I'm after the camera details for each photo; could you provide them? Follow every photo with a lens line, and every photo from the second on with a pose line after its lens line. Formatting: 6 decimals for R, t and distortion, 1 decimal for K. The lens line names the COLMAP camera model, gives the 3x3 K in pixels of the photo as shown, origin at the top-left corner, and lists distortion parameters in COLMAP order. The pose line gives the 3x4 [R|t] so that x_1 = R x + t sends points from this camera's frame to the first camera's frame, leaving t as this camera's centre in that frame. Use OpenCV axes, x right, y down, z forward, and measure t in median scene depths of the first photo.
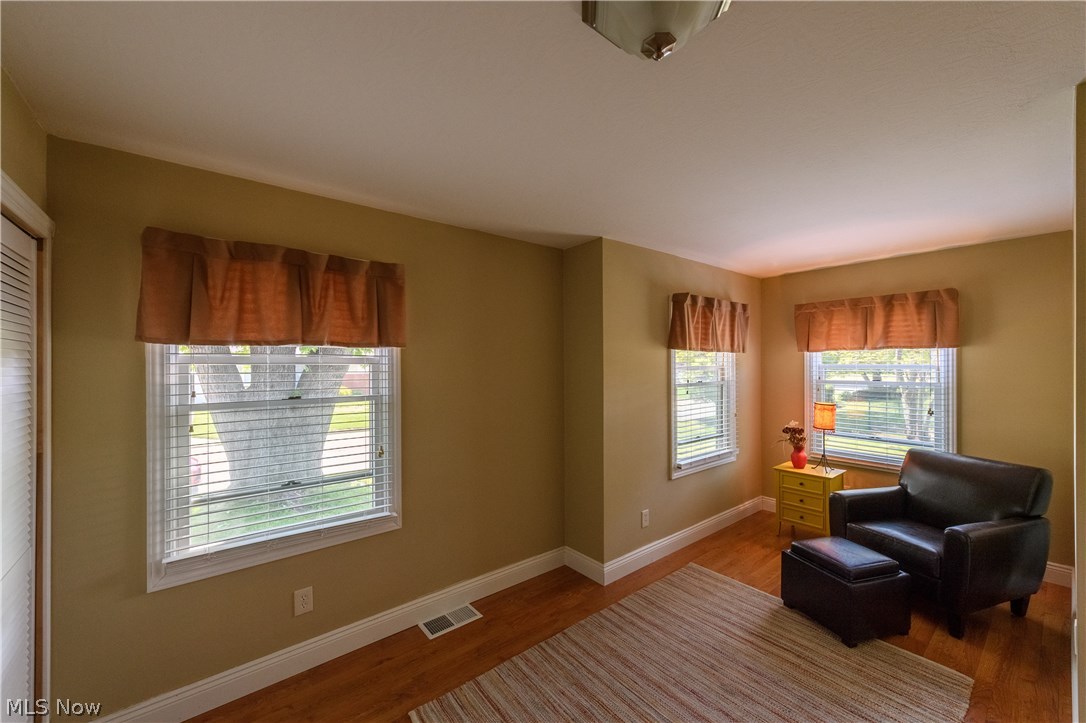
lens RADIAL K [[423.1, 0, 542.0], [0, 423.1, 364.0], [0, 0, 1]] dist [0.013740, -0.005643]
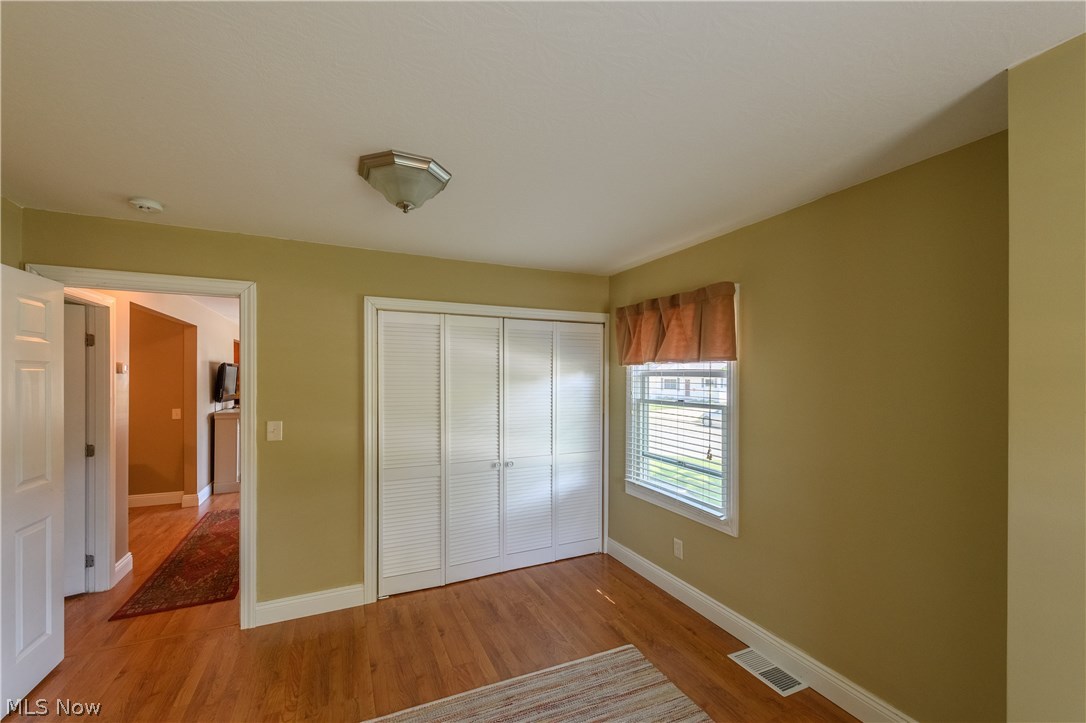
lens RADIAL K [[431.4, 0, 544.7], [0, 431.4, 366.0], [0, 0, 1]] dist [0.011460, -0.000236]
pose [[-0.235825, -0.016541, -0.971655, 0.913998], [0.006076, 0.999811, -0.018495, -0.009530], [0.971777, -0.010265, -0.235680, 0.919051]]
